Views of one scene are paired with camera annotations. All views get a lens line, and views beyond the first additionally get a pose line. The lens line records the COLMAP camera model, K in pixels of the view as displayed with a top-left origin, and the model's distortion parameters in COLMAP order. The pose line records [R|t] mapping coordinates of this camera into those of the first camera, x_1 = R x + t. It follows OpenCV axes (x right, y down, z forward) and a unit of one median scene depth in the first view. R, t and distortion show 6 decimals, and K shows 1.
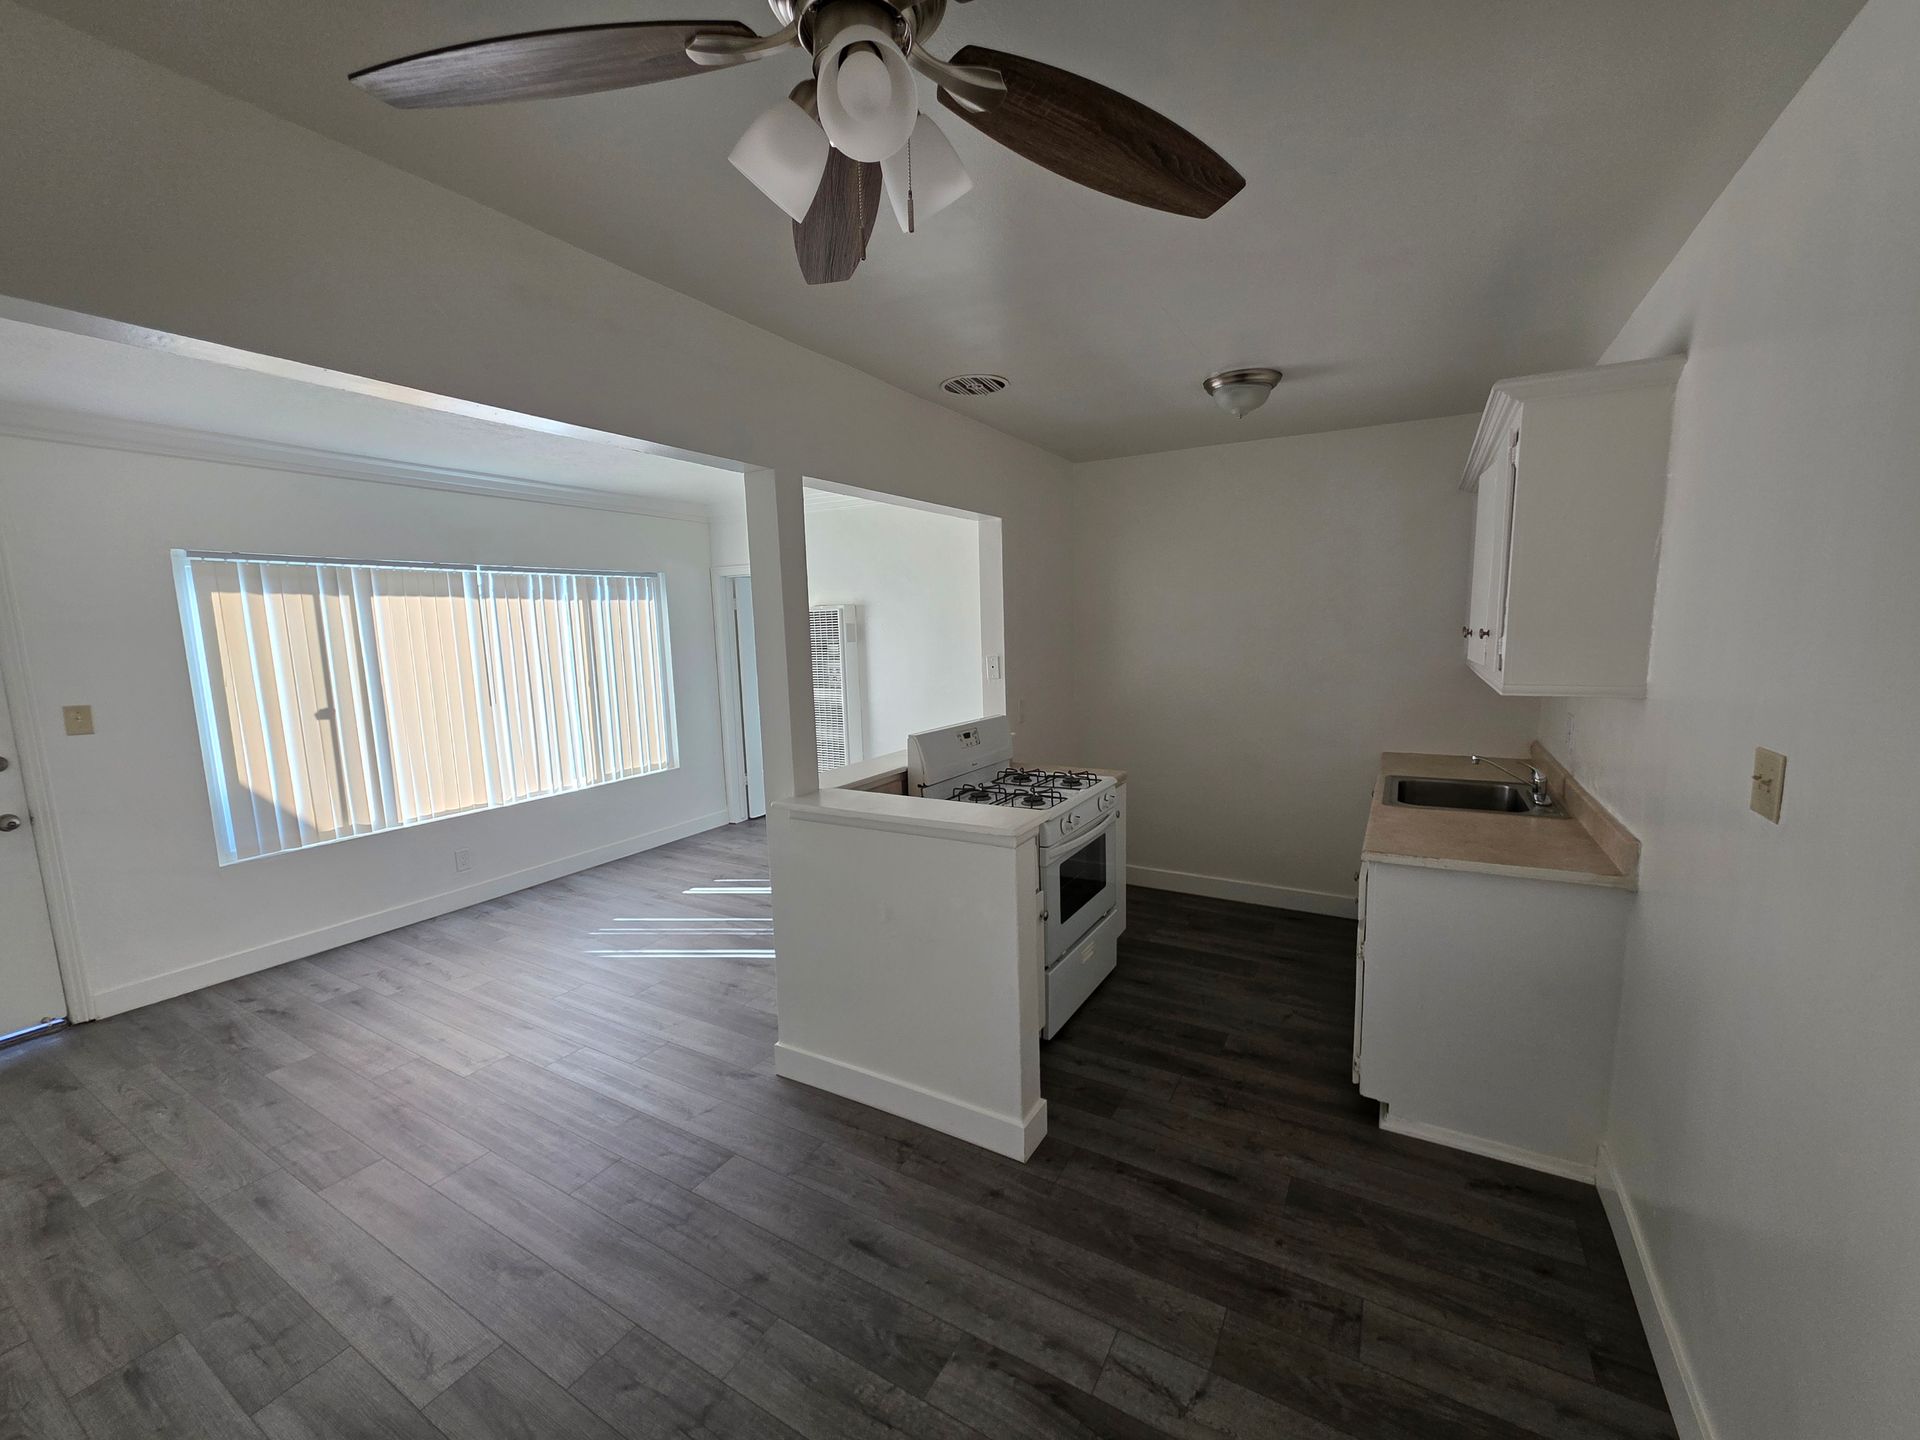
lens RADIAL K [[768.3, 0, 952.2], [0, 768.3, 726.2], [0, 0, 1]] dist [-0.000744, 0.000309]
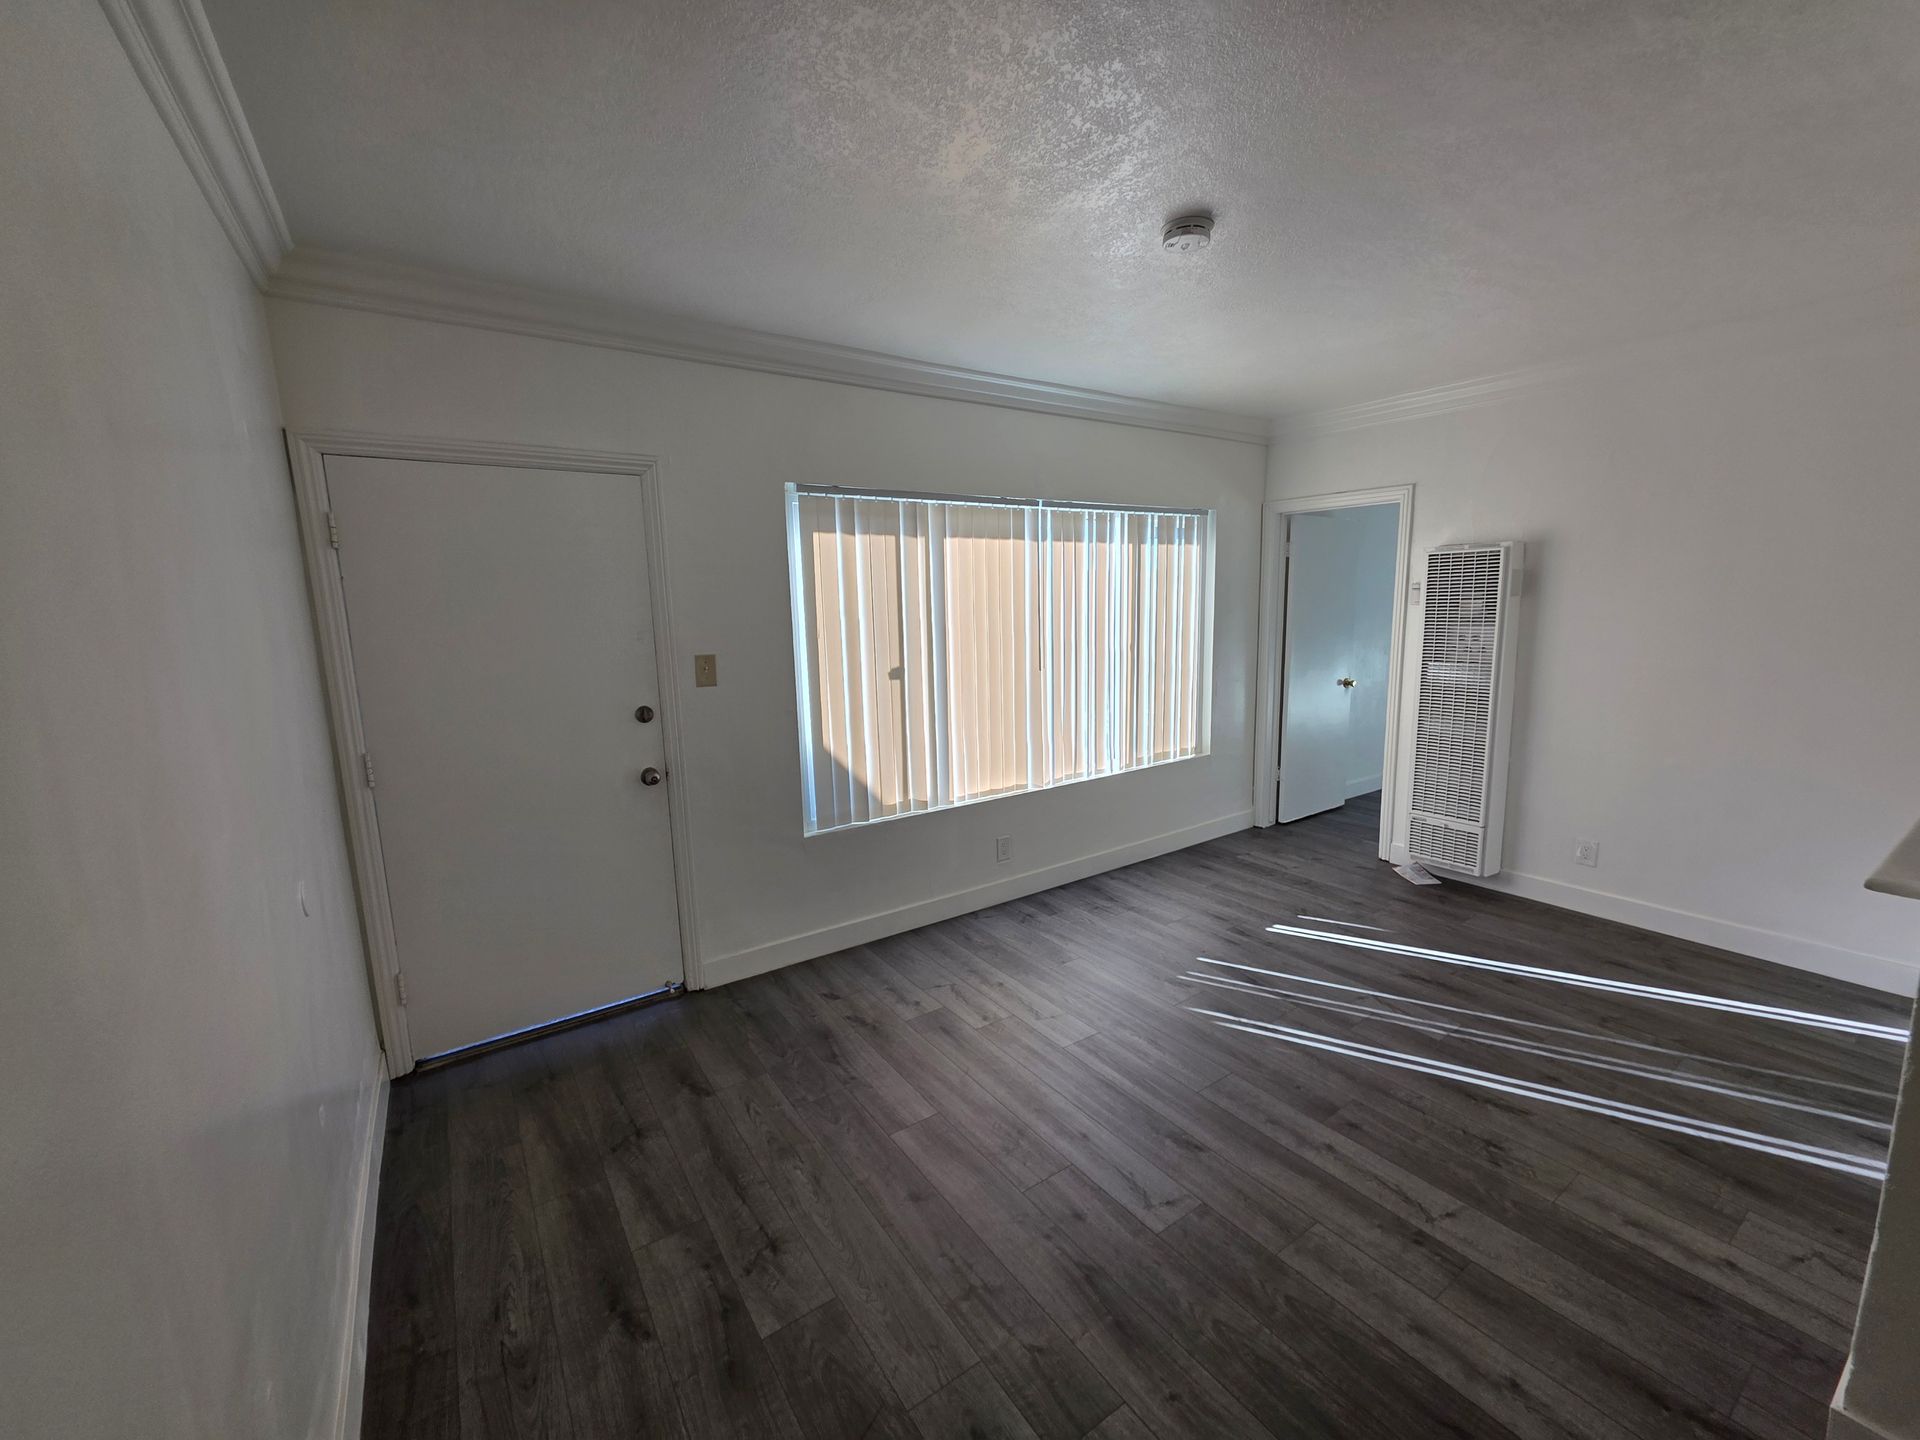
lens RADIAL K [[769.9, 0, 960.0], [0, 769.9, 720.0], [0, 0, 1]] dist [0.000106, 0.000067]
pose [[0.907463, 0.069141, -0.414403, -0.353723], [-0.055041, 0.997429, 0.045886, -0.006175], [0.416511, -0.018831, 0.908936, 0.213137]]
